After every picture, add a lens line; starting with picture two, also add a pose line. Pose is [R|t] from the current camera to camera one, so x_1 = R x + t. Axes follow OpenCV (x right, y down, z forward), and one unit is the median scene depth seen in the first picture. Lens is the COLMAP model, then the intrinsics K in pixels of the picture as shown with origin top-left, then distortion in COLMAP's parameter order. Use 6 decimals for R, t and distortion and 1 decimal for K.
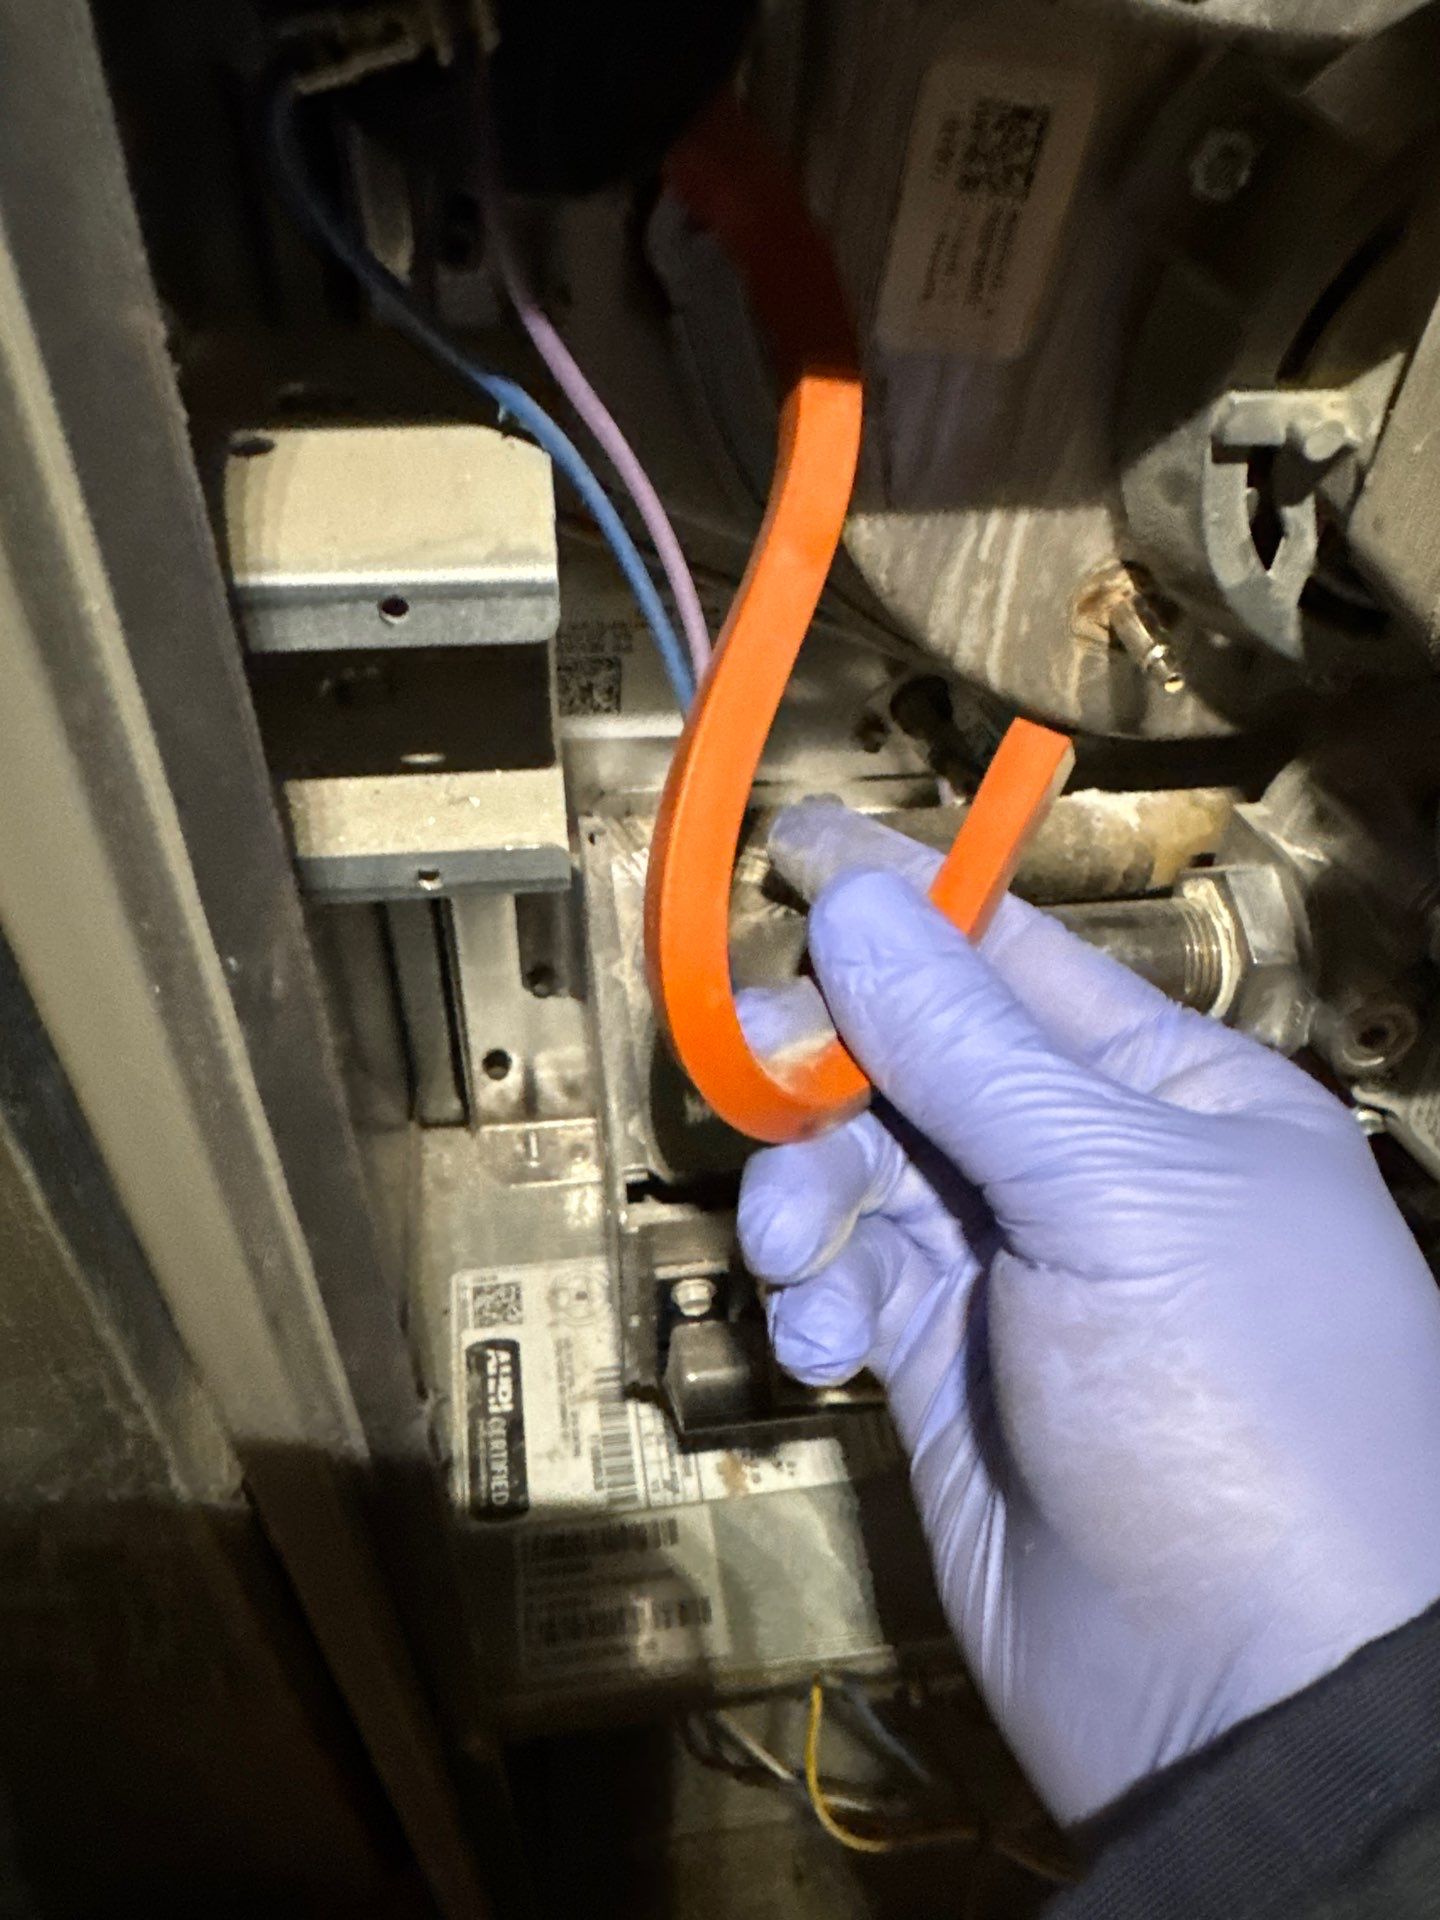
lens RADIAL K [[1367.0, 0, 720.0], [0, 1367.0, 960.0], [0, 0, 1]] dist [-0.007429, -0.002519]
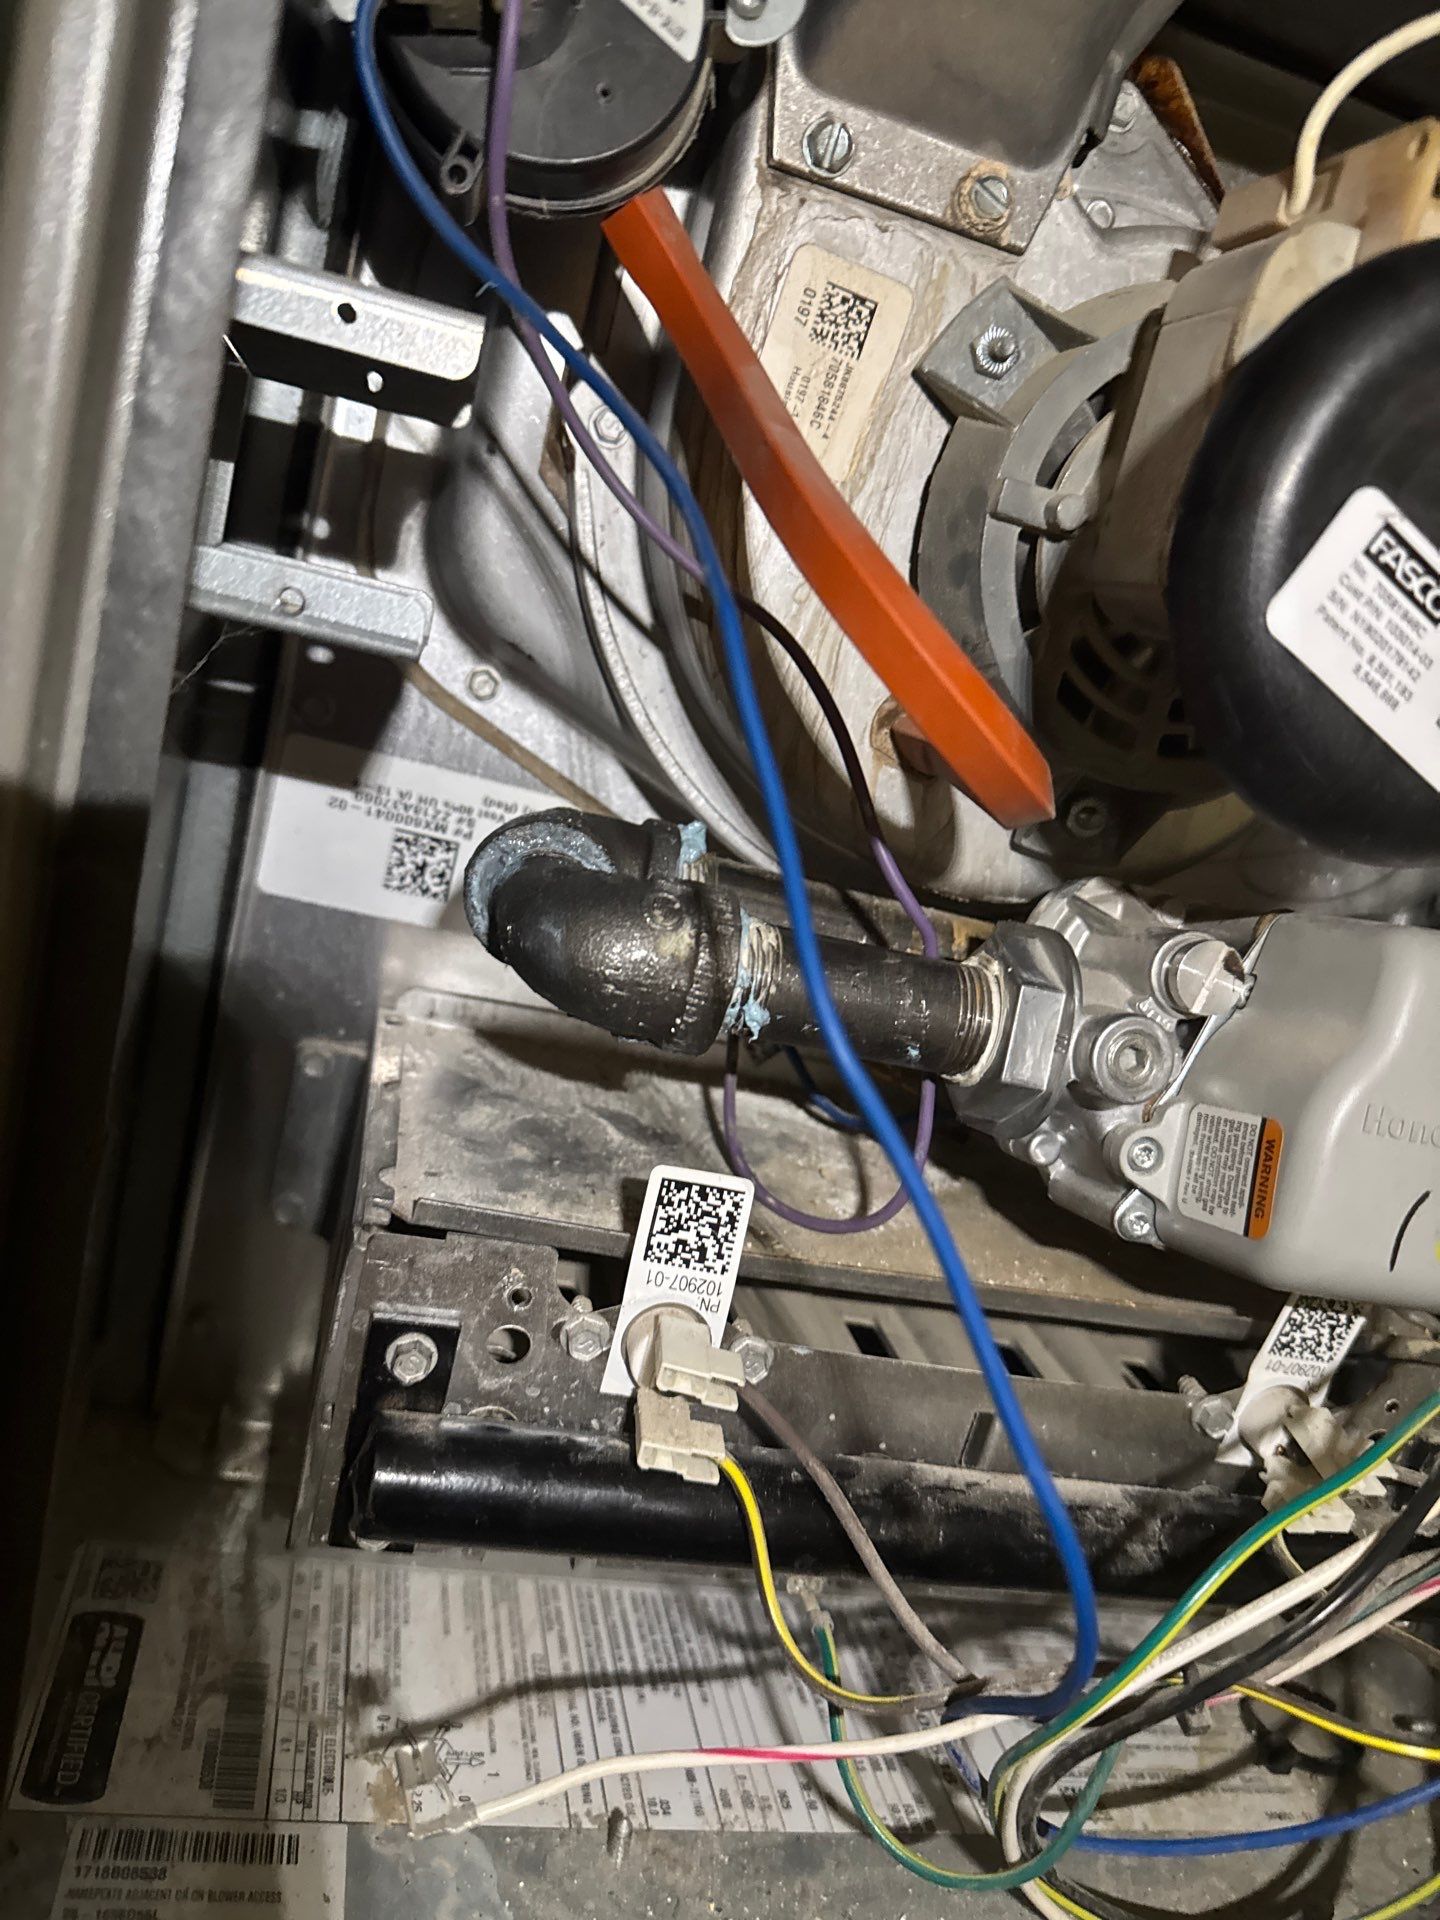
lens RADIAL K [[1420.8, 0, 719.1], [0, 1420.8, 943.4], [0, 0, 1]] dist [-0.020718, -0.006154]
pose [[0.978260, 0.180680, 0.101797, 0.026354], [-0.099579, 0.839819, -0.533655, 0.400645], [-0.181912, 0.511917, 0.839553, 0.069441]]
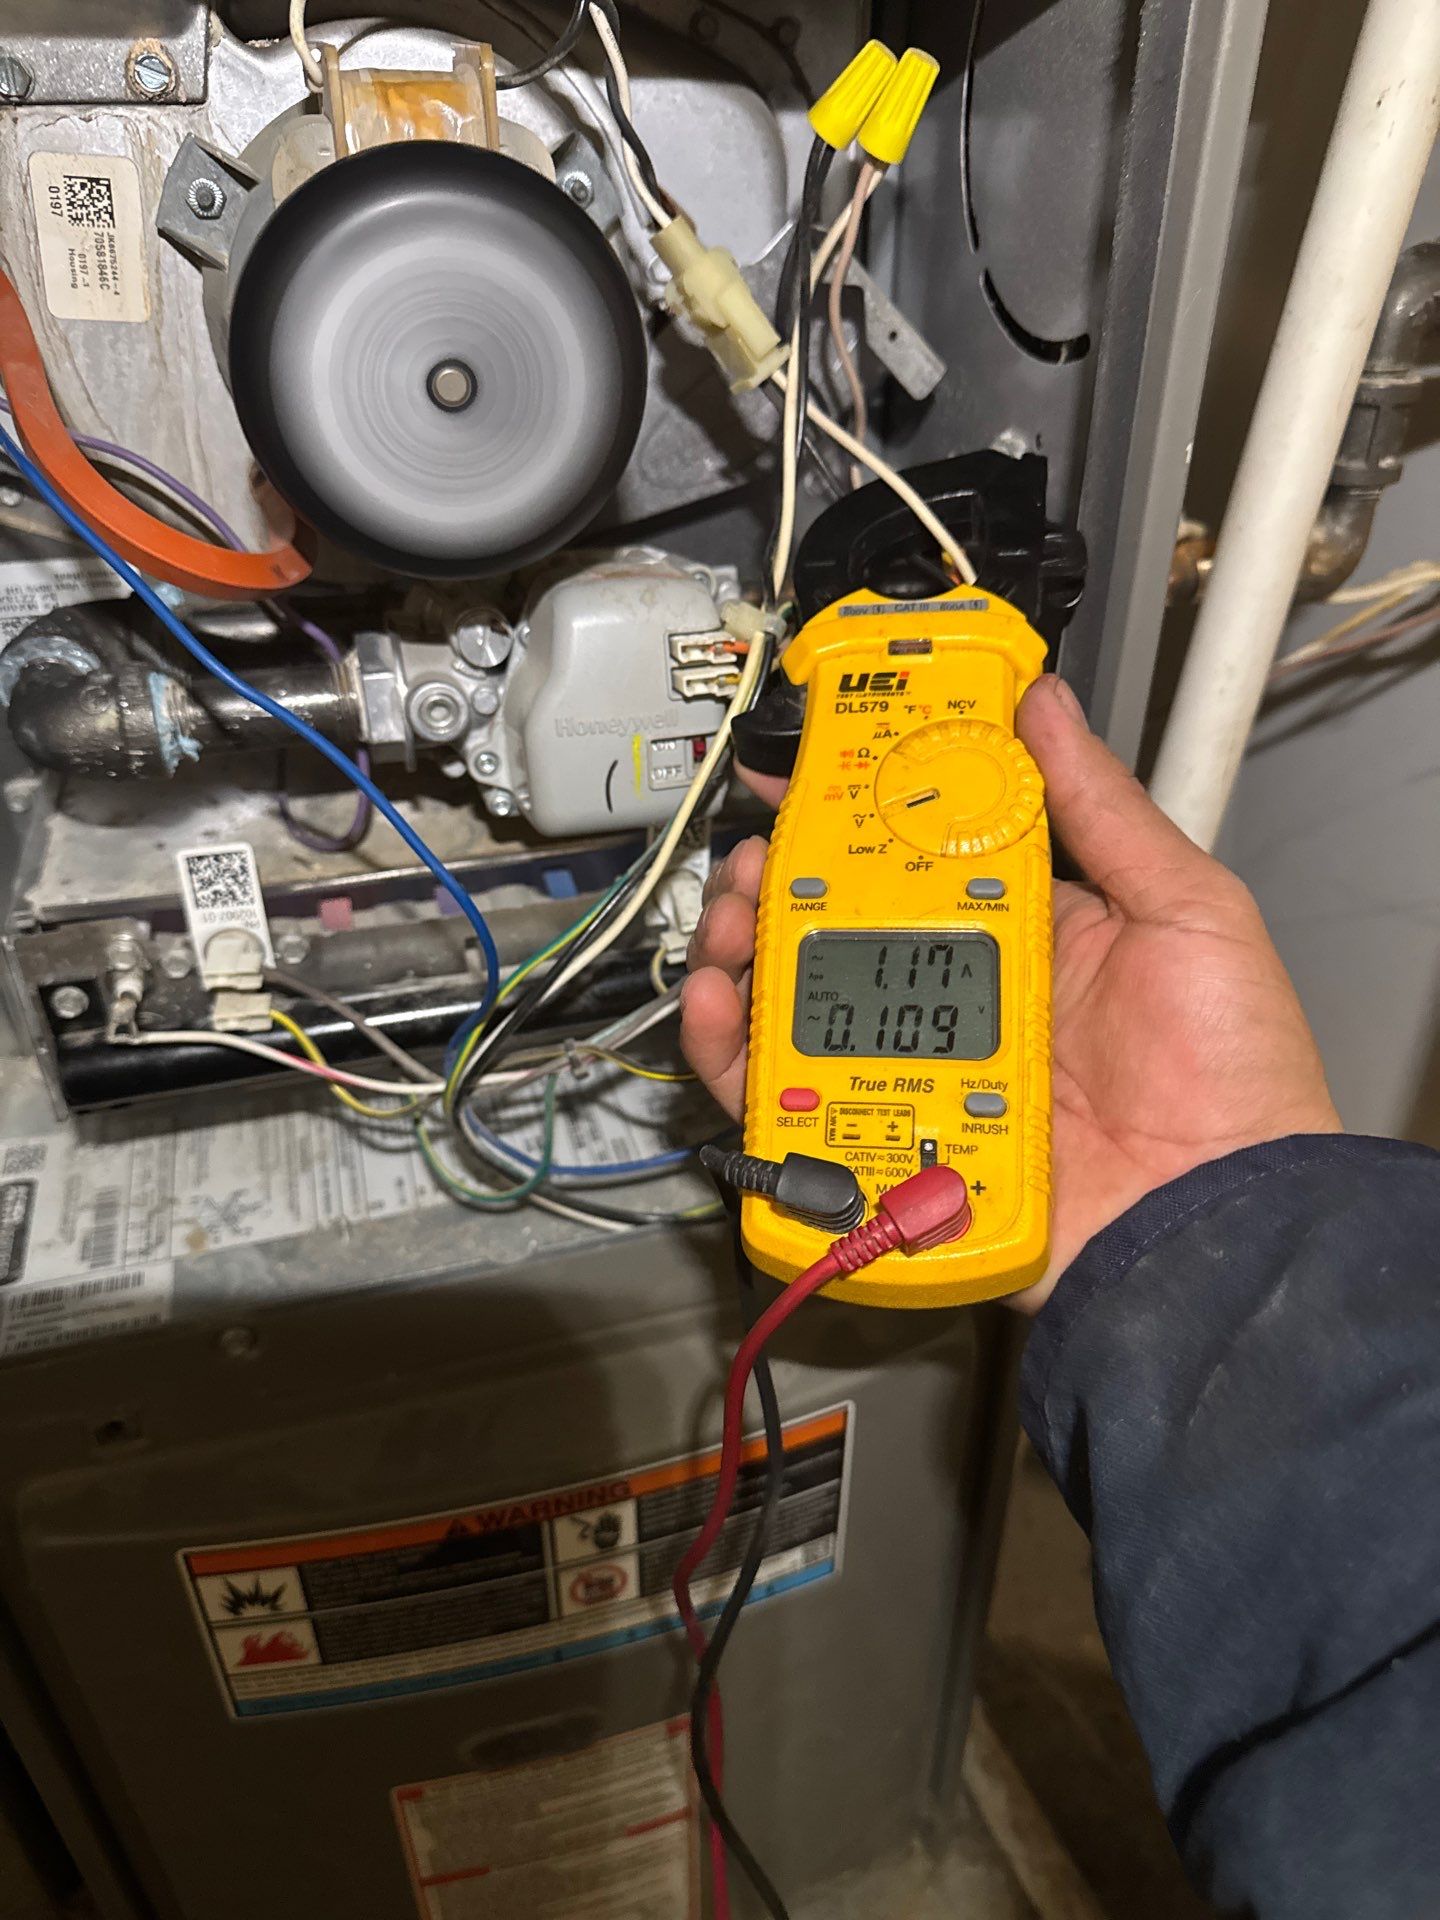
lens RADIAL K [[1398.5, 0, 750.9], [0, 1398.5, 945.6], [0, 0, 1]] dist [-0.035101, -0.004683]
pose [[0.987600, -0.104867, 0.116832, 0.411633], [0.126171, 0.973018, -0.193178, 0.450186], [-0.093421, 0.205523, 0.974183, -0.353527]]
